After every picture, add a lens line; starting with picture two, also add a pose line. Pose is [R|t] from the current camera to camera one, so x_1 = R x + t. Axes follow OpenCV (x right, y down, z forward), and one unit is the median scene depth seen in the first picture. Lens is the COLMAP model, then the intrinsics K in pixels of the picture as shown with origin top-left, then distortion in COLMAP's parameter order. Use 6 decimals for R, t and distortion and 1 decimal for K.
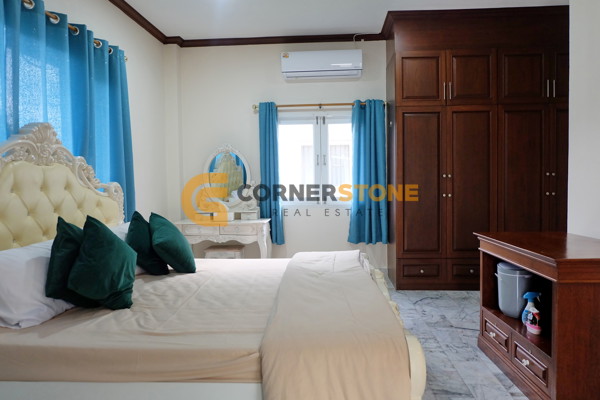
lens RADIAL K [[420.8, 0, 297.1], [0, 420.8, 195.6], [0, 0, 1]] dist [-0.029592, 0.039039]
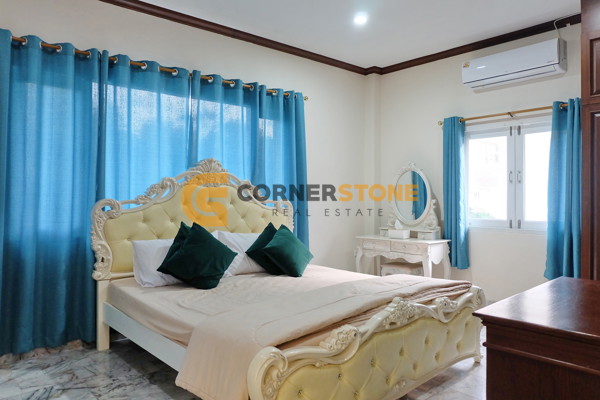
lens RADIAL K [[420.8, 0, 294.8], [0, 420.8, 200.8], [0, 0, 1]] dist [-0.029592, 0.039039]
pose [[0.715368, 0.022179, -0.698396, 0.343240], [-0.038250, 0.999240, -0.007447, -0.013252], [0.697700, 0.032041, 0.715673, 0.083525]]
